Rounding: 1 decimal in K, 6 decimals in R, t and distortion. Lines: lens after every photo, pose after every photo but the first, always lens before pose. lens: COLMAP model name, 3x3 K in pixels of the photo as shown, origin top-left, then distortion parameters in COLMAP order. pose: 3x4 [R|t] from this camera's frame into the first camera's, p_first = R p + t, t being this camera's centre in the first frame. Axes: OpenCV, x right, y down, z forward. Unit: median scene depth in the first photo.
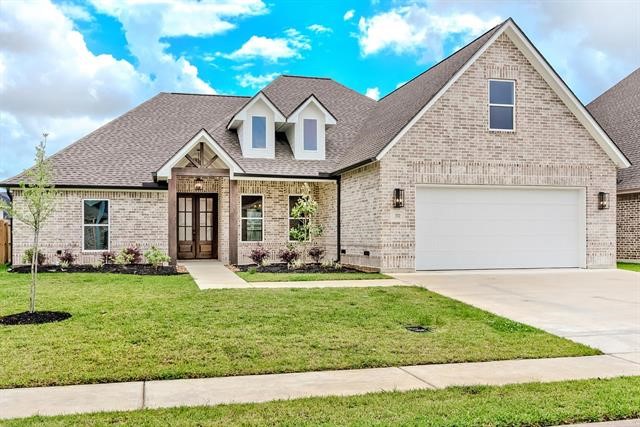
lens RADIAL K [[645.4, 0, 320.0], [0, 645.4, 214.8], [0, 0, 1]] dist [0.002113, 0.000000]
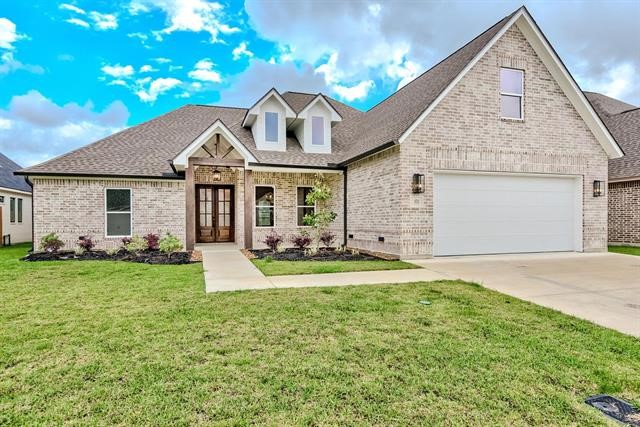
lens RADIAL K [[387.3, 0, 319.6], [0, 387.3, 213.3], [0, 0, 1]] dist [0.003543, 0.000991]
pose [[0.998685, -0.001518, 0.051245, -0.053003], [0.000866, 0.999918, 0.012751, 0.010779], [-0.051260, -0.012690, 0.998605, 0.381187]]
